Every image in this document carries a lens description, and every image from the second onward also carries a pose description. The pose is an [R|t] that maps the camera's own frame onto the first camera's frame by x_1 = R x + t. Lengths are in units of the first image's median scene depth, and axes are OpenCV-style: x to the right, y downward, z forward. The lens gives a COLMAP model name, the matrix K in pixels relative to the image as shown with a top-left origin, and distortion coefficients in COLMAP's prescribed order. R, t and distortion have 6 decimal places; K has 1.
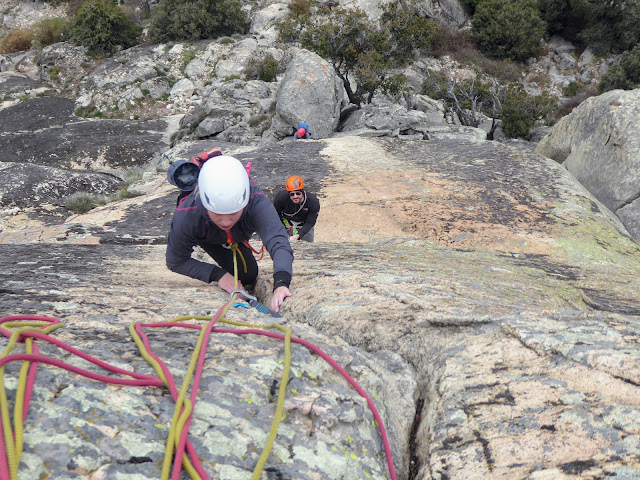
lens RADIAL K [[1361.9, 0, 339.7], [0, 1361.9, 220.6], [0, 0, 1]] dist [0.227151, -0.441826]
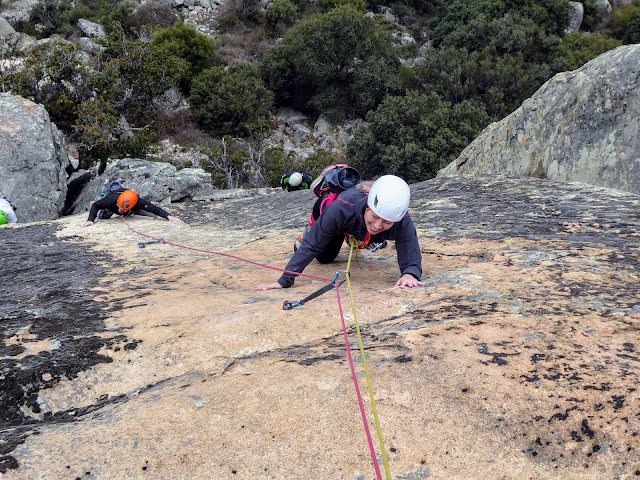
lens RADIAL K [[1361.9, 0, 339.7], [0, 1361.9, 220.6], [0, 0, 1]] dist [0.227151, -0.441826]
pose [[0.969712, -0.120539, 0.212436, -0.010651], [0.135906, 0.988950, -0.059232, -0.008460], [-0.202948, 0.086309, 0.975378, 0.301457]]
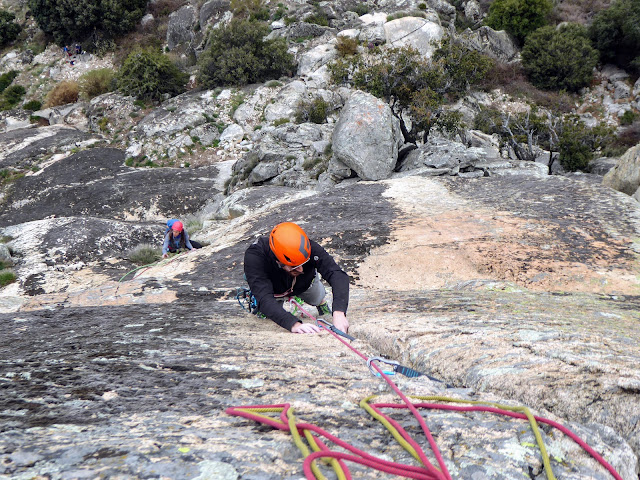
lens RADIAL K [[1383.3, 0, 338.7], [0, 1383.3, 227.2], [0, 0, 1]] dist [0.218148, -0.197359]
pose [[0.998594, -0.038362, -0.036585, -0.006225], [0.037456, 0.998983, -0.025116, -0.001463], [0.037512, 0.023711, 0.999015, 0.000121]]
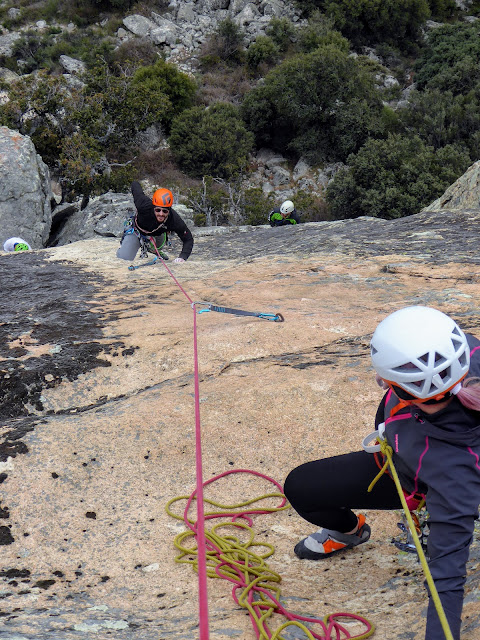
lens RADIAL K [[1361.9, 0, 261.3], [0, 1361.9, 349.3], [0, 0, 1]] dist [0.227151, -0.441826]
pose [[0.979964, -0.108623, 0.166950, -0.012910], [0.110813, 0.993834, -0.003831, -0.005779], [-0.165504, 0.022254, 0.985958, 0.299041]]
